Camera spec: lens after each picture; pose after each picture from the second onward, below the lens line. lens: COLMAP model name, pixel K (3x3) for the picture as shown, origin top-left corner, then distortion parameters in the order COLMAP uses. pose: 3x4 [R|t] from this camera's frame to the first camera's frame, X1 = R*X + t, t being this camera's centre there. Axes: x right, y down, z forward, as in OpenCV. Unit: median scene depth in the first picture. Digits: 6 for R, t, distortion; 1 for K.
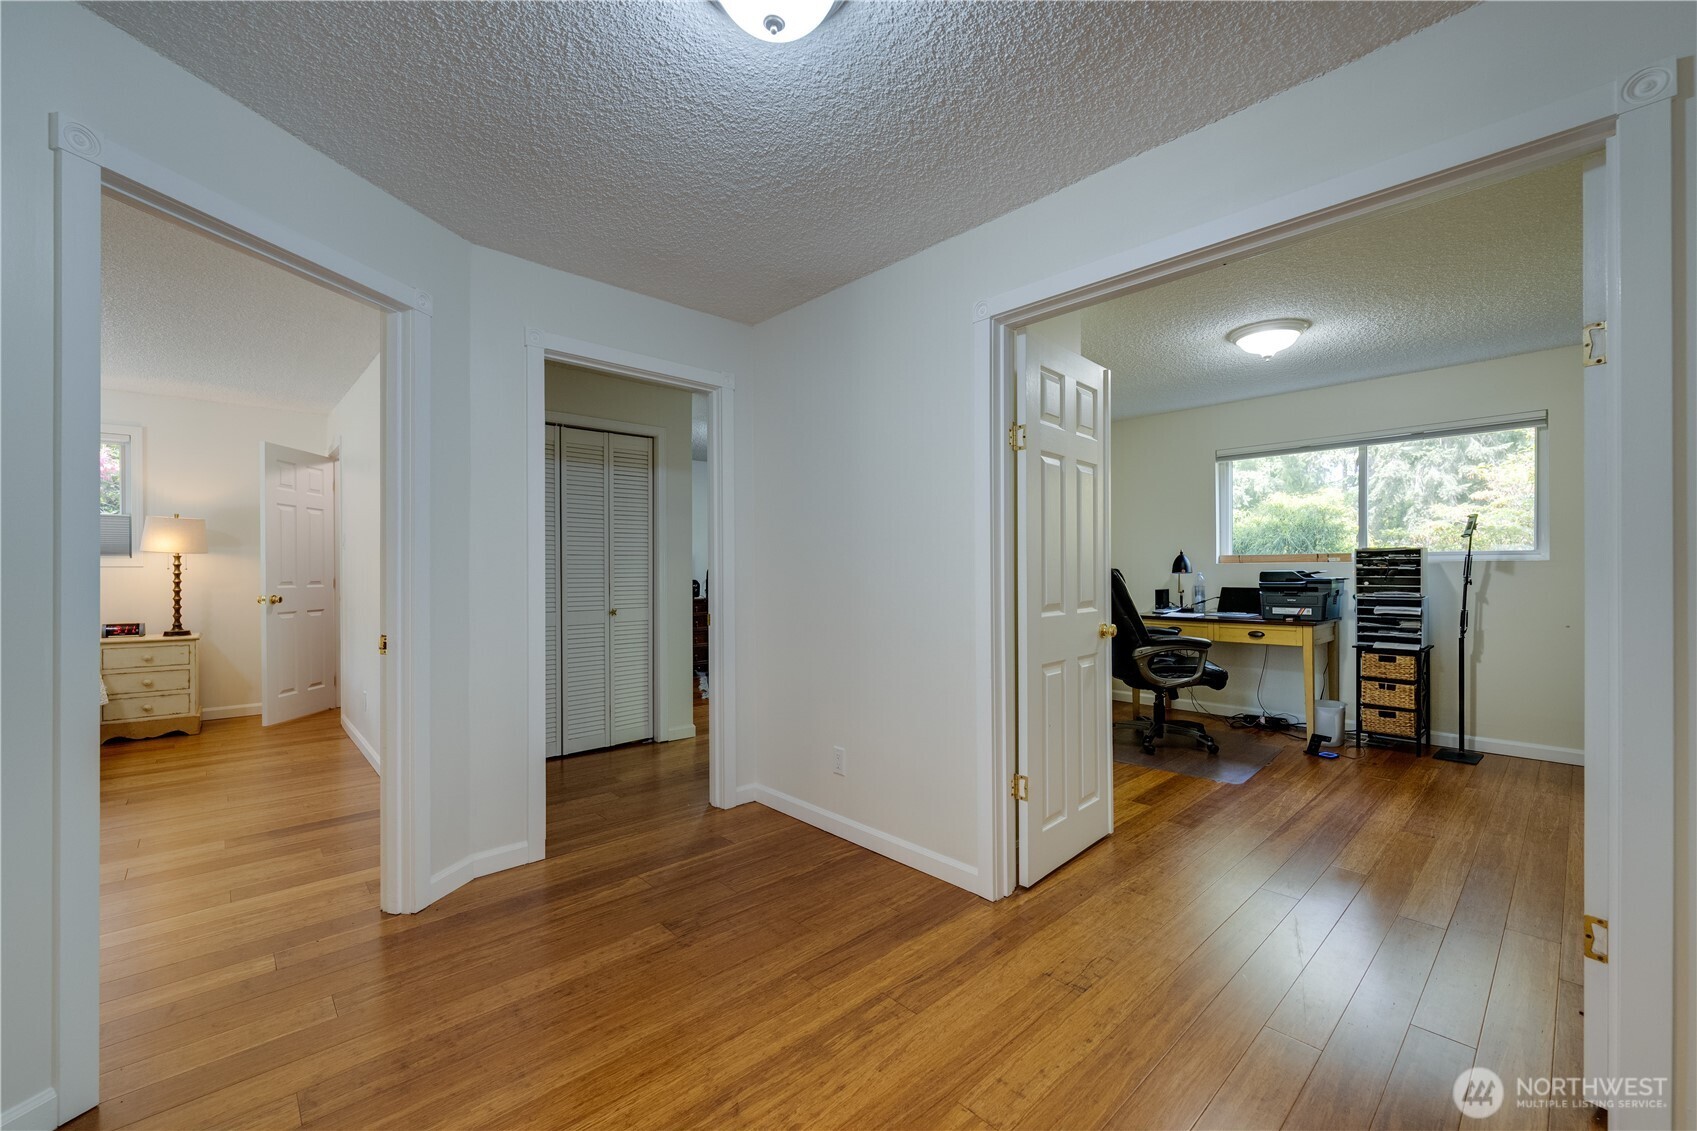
lens RADIAL K [[692.9, 0, 850.8], [0, 692.9, 571.7], [0, 0, 1]] dist [0.002350, -0.001162]
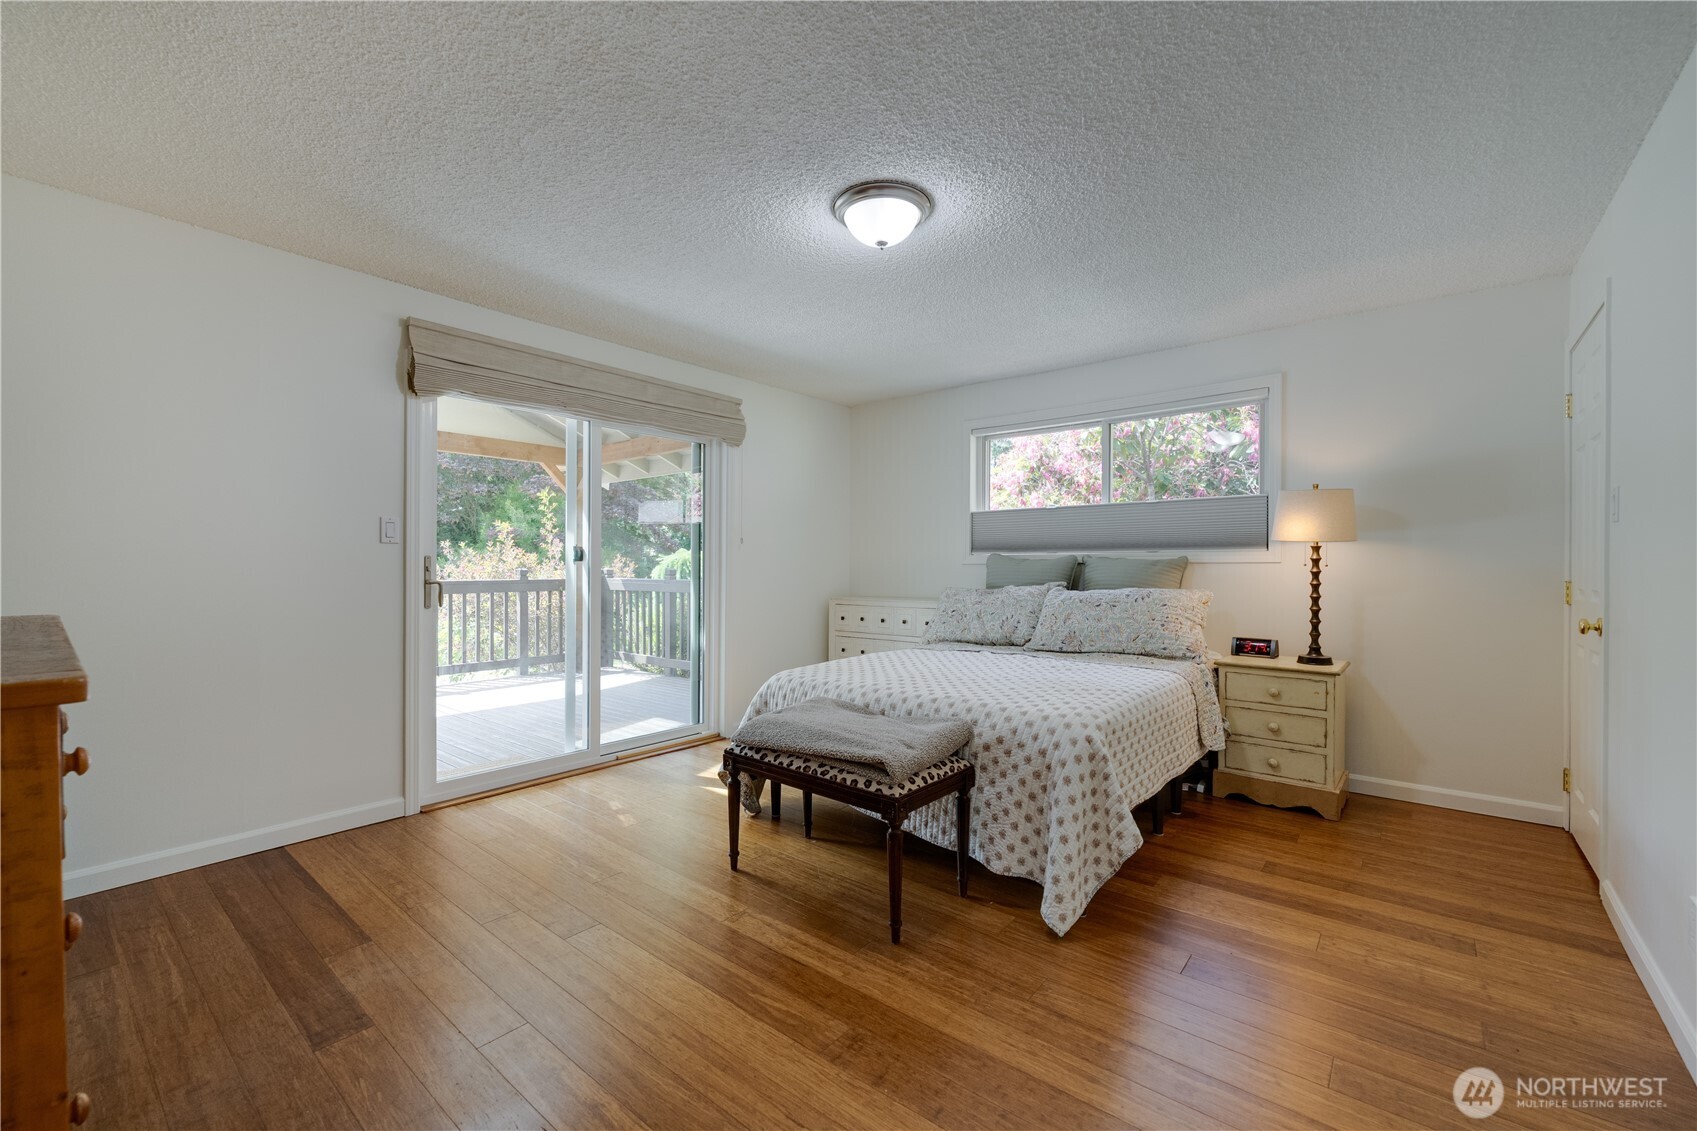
lens RADIAL K [[692.9, 0, 854.2], [0, 692.9, 570.2], [0, 0, 1]] dist [0.002350, -0.001162]
pose [[0.132777, 0.004270, -0.991137, -0.358777], [-0.006275, 0.999974, 0.003468, 0.001224], [0.991126, 0.005759, 0.132800, 0.462970]]
